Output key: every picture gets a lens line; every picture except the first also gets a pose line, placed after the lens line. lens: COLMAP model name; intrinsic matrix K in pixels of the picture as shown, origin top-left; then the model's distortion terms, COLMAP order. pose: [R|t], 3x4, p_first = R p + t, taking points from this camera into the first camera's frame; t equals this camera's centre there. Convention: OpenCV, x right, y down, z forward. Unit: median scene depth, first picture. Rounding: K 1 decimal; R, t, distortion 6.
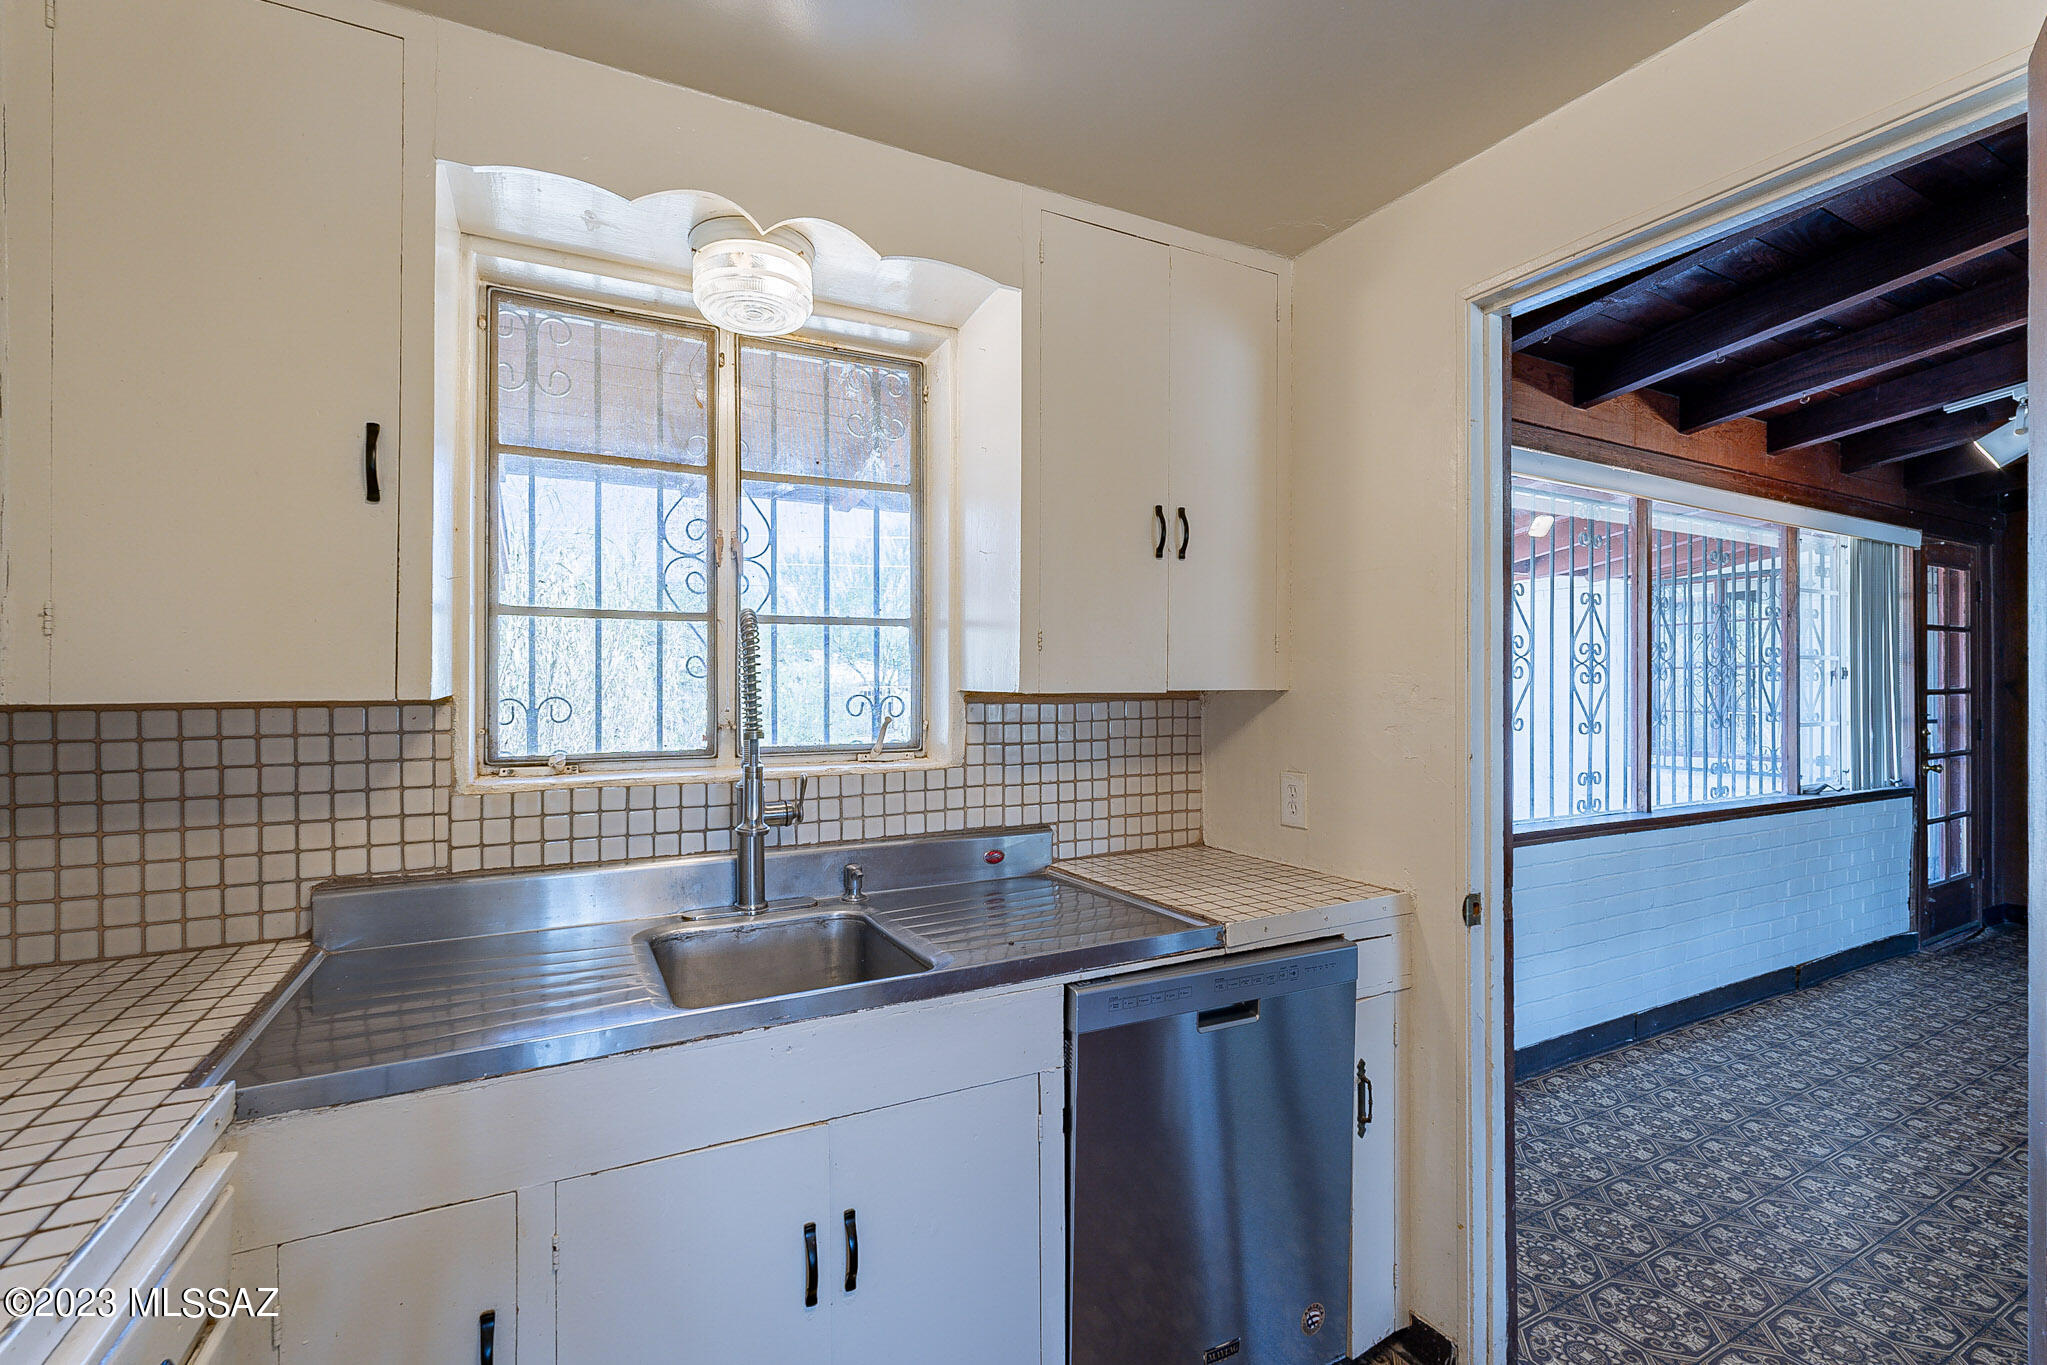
lens RADIAL K [[900.9, 0, 1023.5], [0, 900.9, 682.5], [0, 0, 1]] dist [-0.002617, 0.000430]
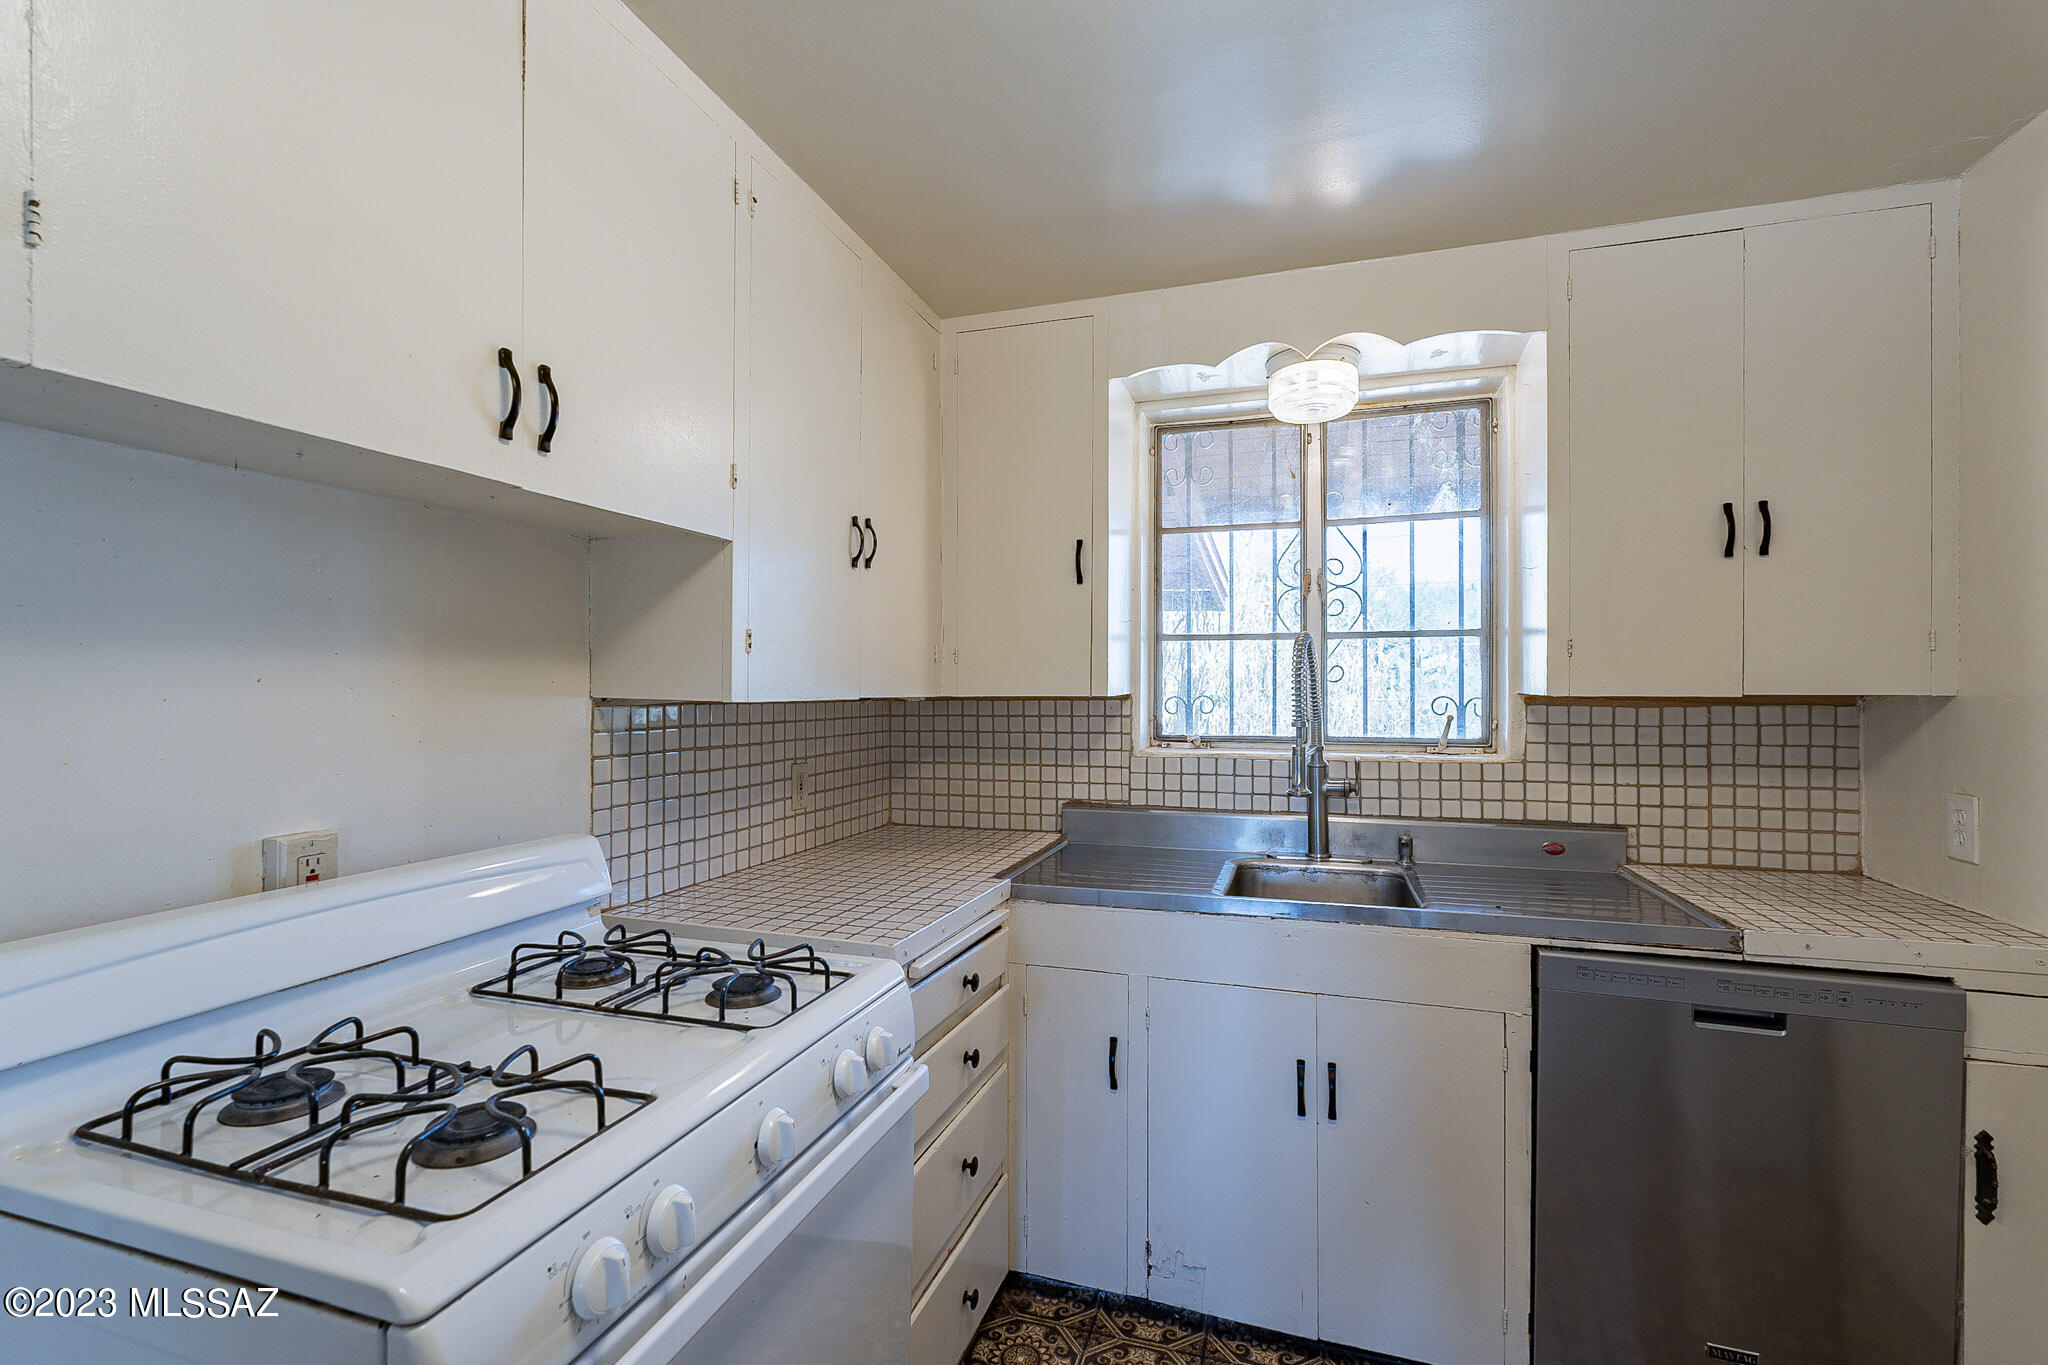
lens RADIAL K [[908.0, 0, 1018.5], [0, 908.0, 685.5], [0, 0, 1]] dist [-0.002296, -0.000144]
pose [[0.700381, 0.001795, -0.713767, 0.322919], [0.000589, 0.999995, 0.003092, -0.004759], [0.713769, -0.002586, 0.700376, -0.232801]]
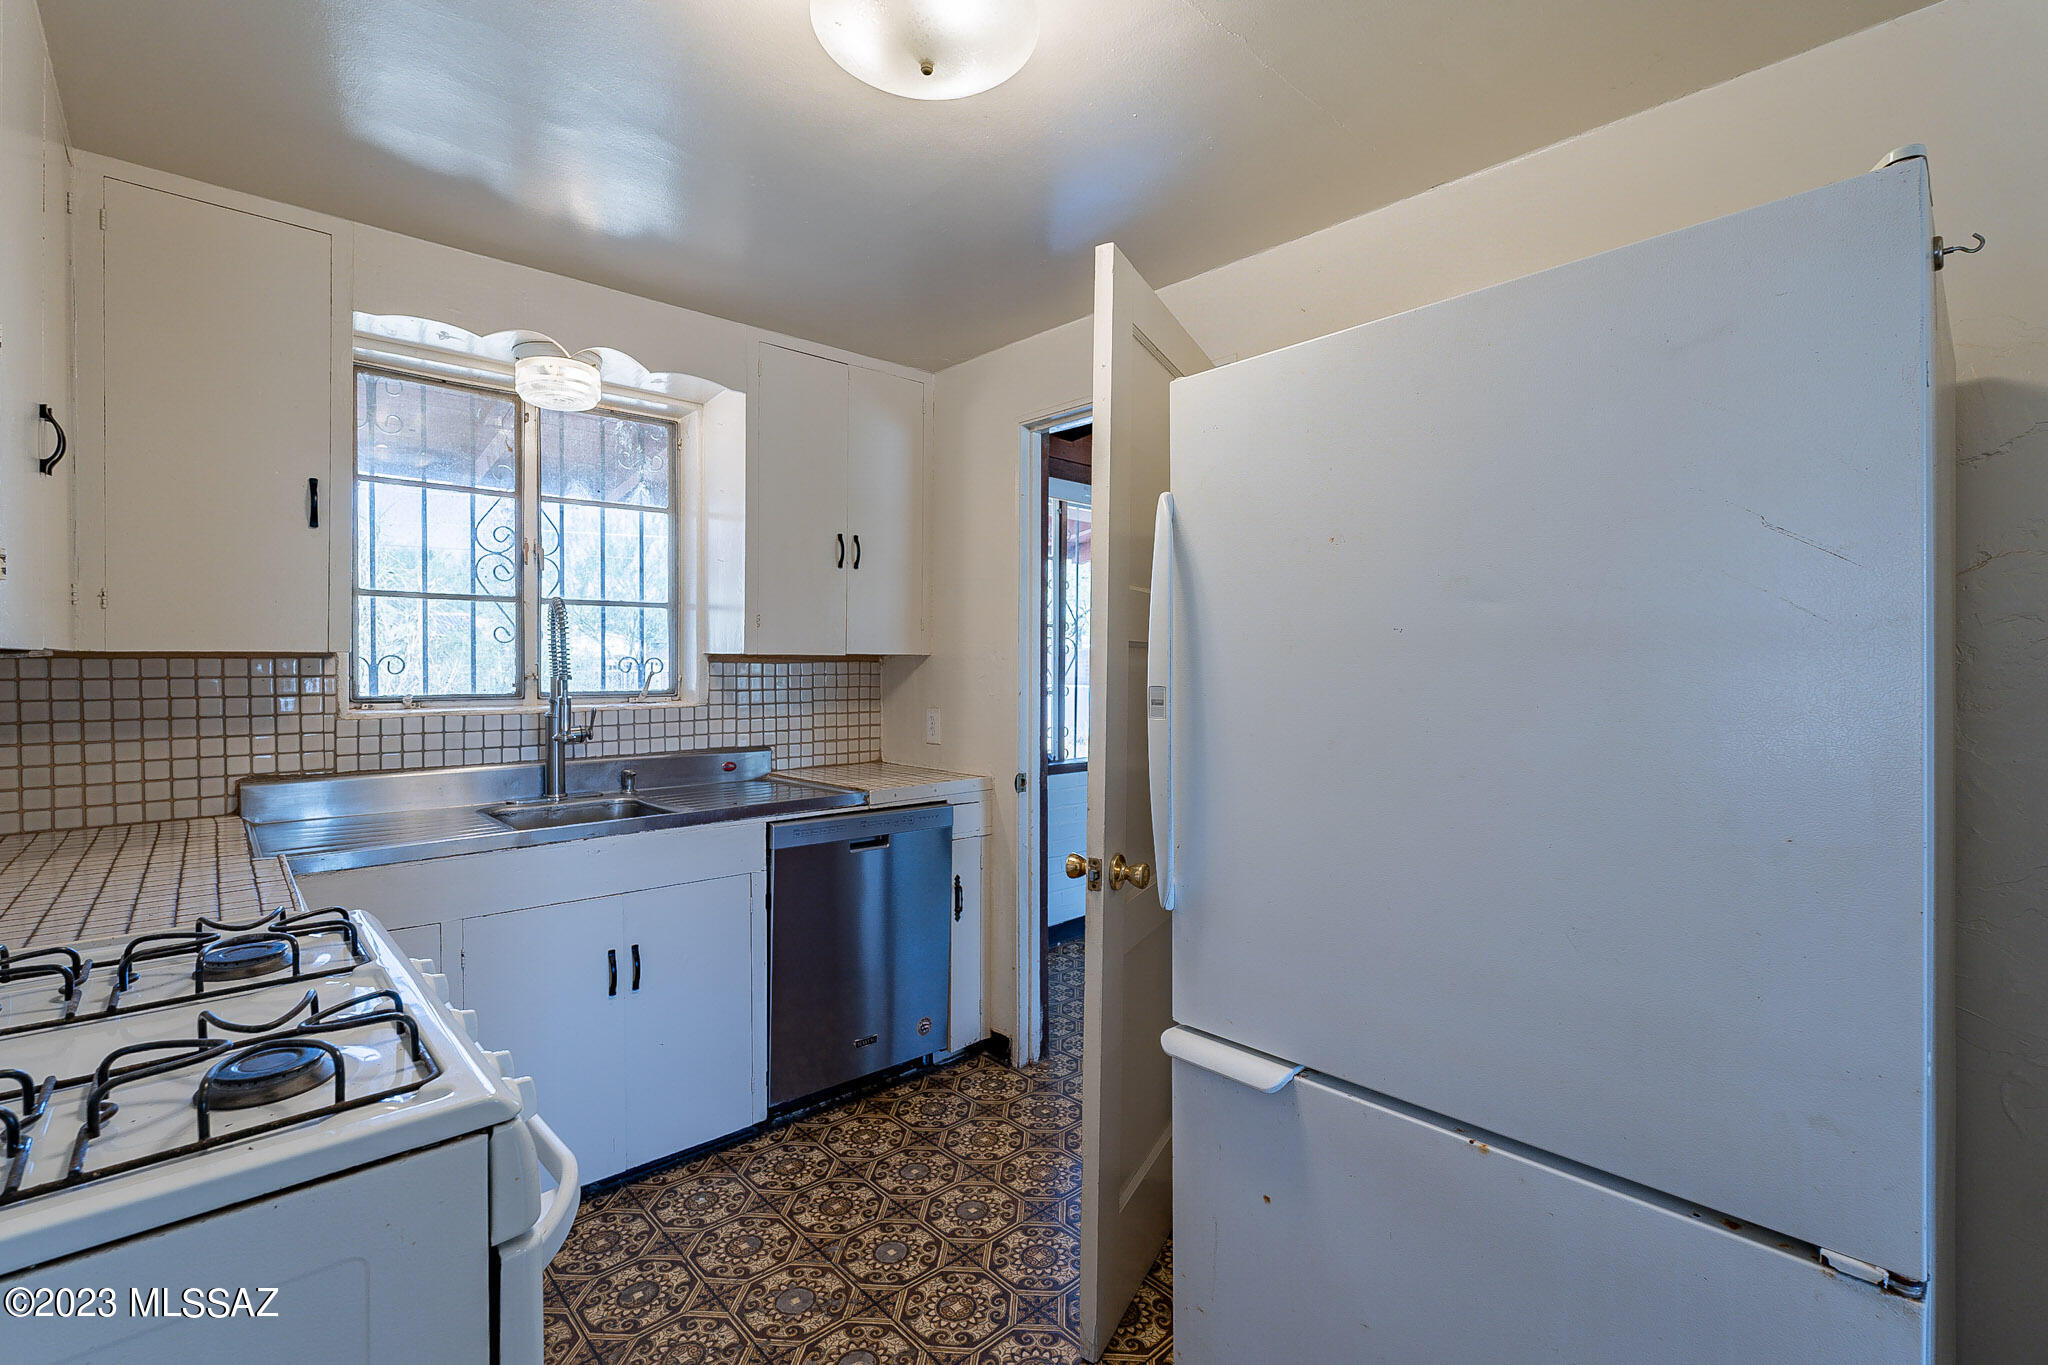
lens RADIAL K [[904.1, 0, 1015.8], [0, 904.1, 676.5], [0, 0, 1]] dist [0.001097, -0.000635]
pose [[0.968625, 0.001443, 0.248523, 0.059165], [-0.006140, 0.999817, 0.018127, 0.018501], [-0.248451, -0.019084, 0.968456, -0.600402]]
